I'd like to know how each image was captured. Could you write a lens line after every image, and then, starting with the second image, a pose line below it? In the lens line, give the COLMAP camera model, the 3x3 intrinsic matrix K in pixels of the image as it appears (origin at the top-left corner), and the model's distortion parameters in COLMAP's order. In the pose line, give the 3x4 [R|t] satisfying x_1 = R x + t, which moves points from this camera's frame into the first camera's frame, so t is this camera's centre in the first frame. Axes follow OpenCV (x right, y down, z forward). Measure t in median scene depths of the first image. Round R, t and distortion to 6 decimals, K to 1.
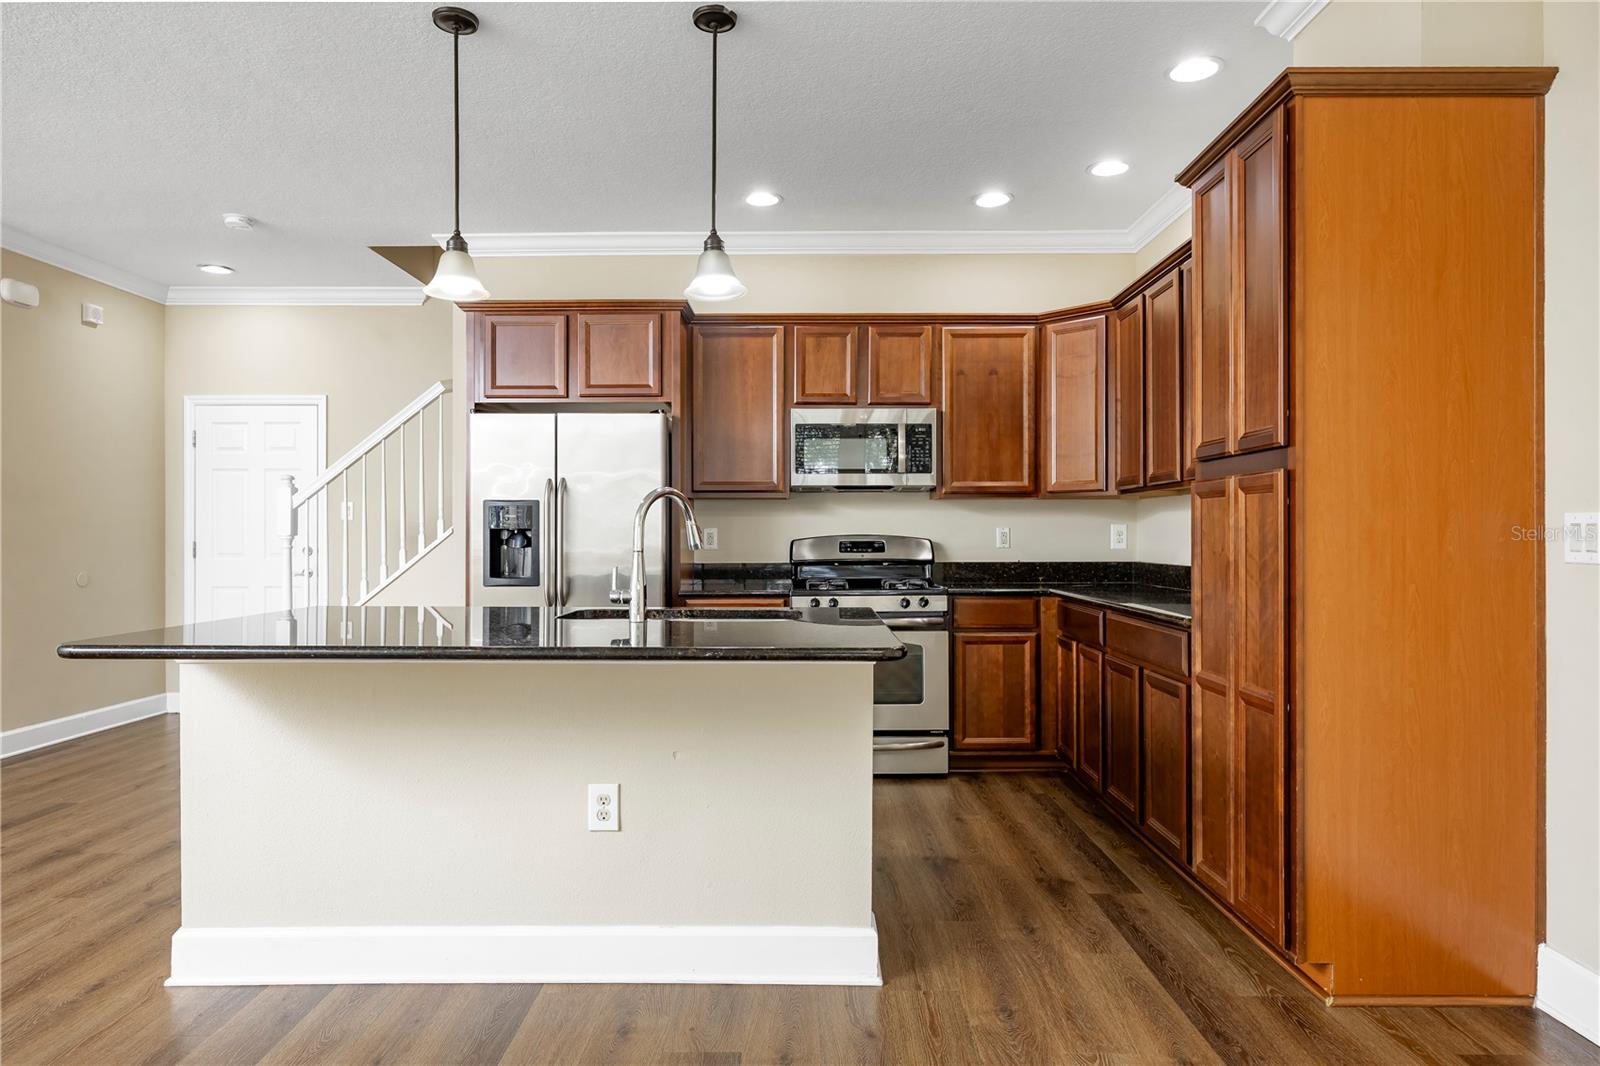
lens RADIAL K [[976.6, 0, 833.2], [0, 976.6, 519.2], [0, 0, 1]] dist [0.000538, -0.000768]
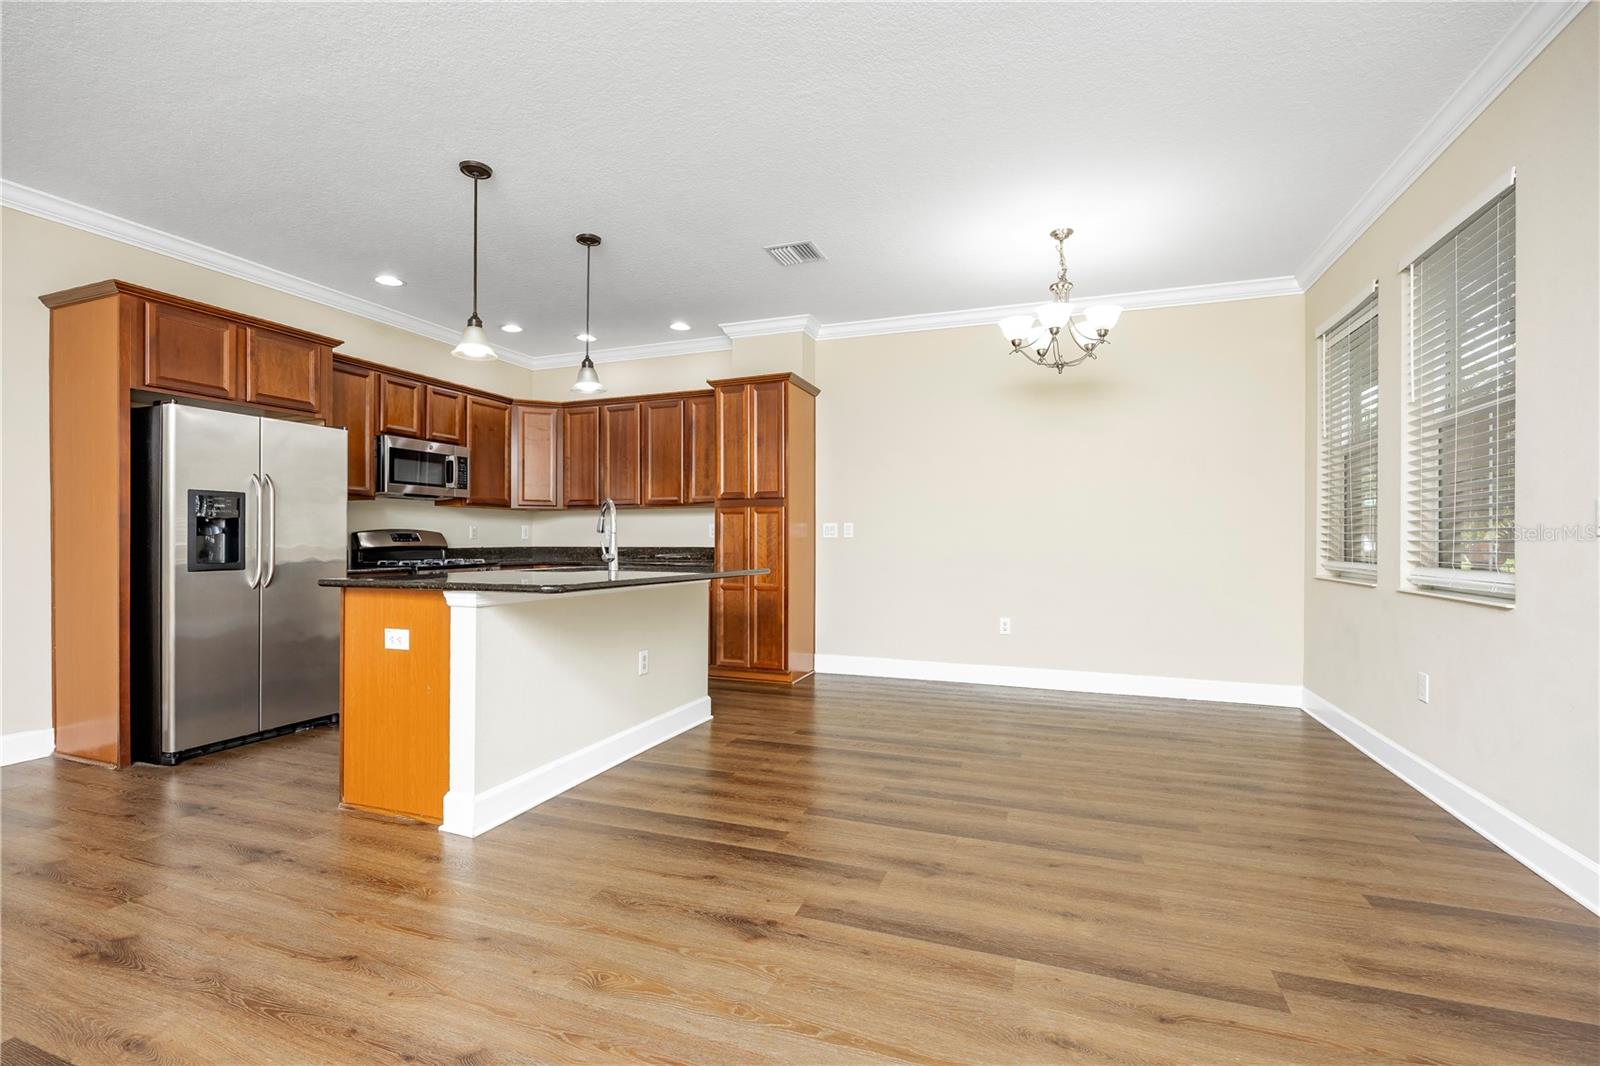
lens RADIAL K [[707.0, 0, 802.5], [0, 707.0, 537.5], [0, 0, 1]] dist [-0.011169, 0.000410]
pose [[0.350173, 0.005549, 0.936668, -0.793815], [-0.014705, 0.999892, -0.000426, 0.022281], [-0.936569, -0.013625, 0.350217, 0.114729]]
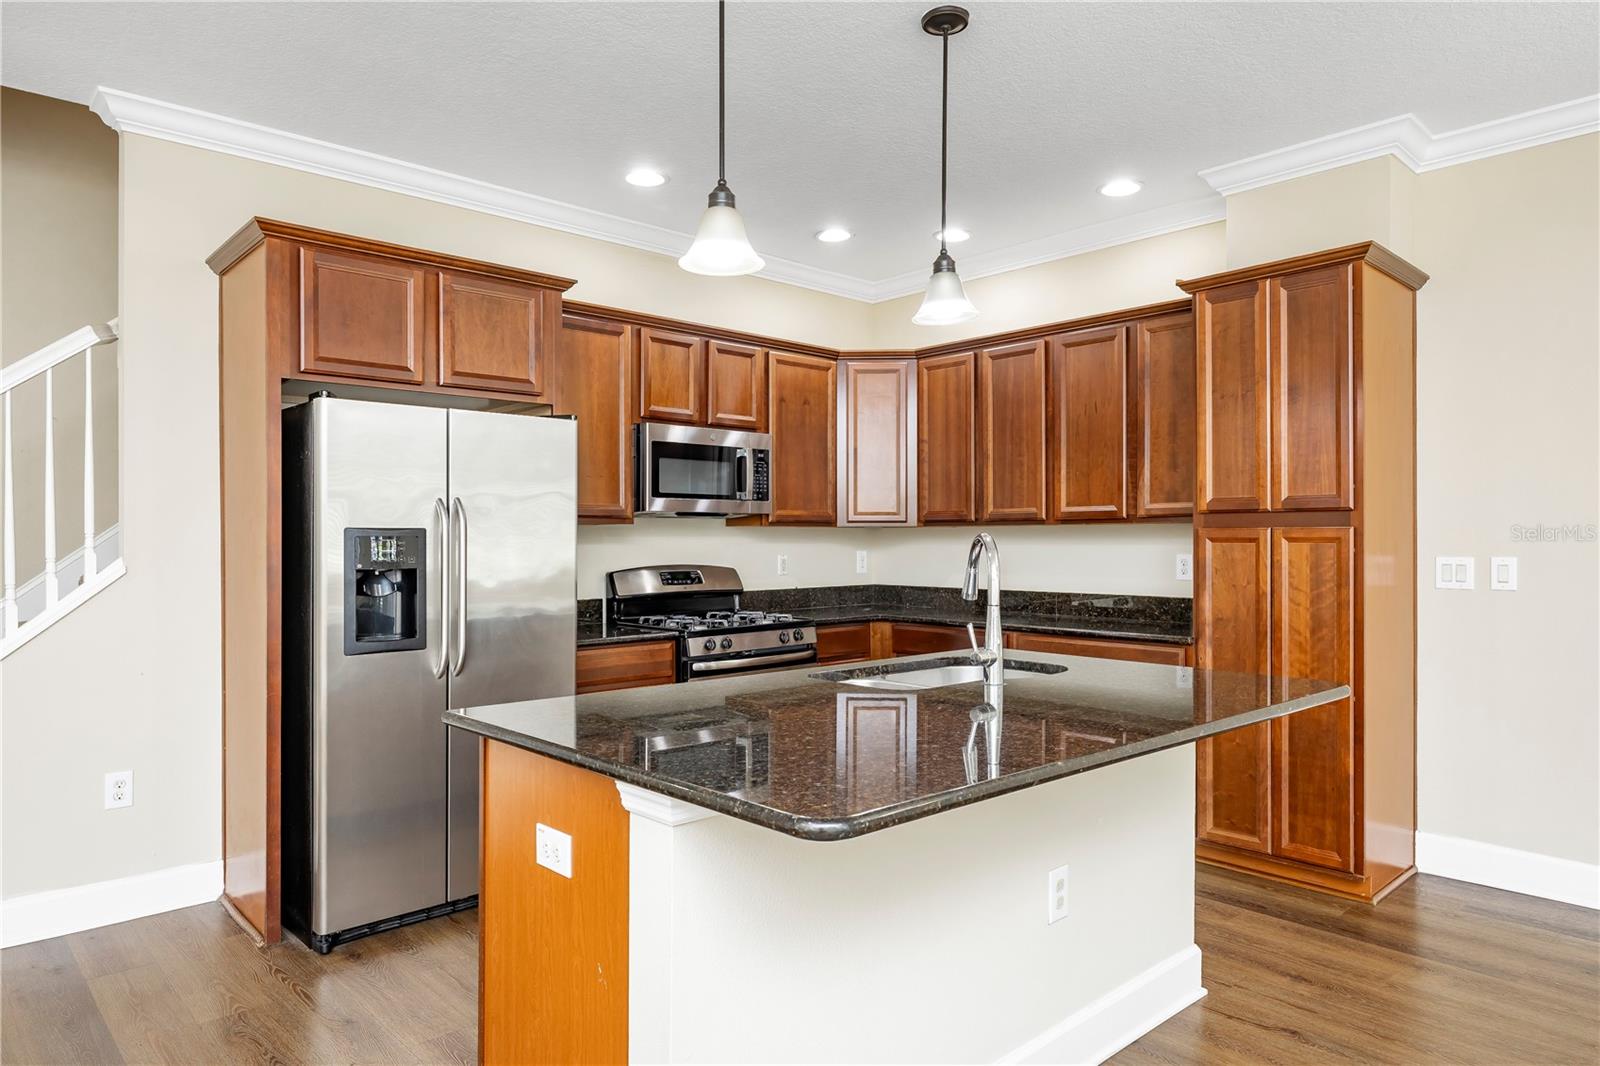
lens RADIAL K [[976.6, 0, 801.5], [0, 976.6, 535.1], [0, 0, 1]] dist [0.000538, -0.000768]
pose [[0.734864, 0.003972, 0.678203, -0.557696], [-0.011033, 0.999921, 0.006098, -0.020696], [-0.678125, -0.011964, 0.734849, 0.275962]]
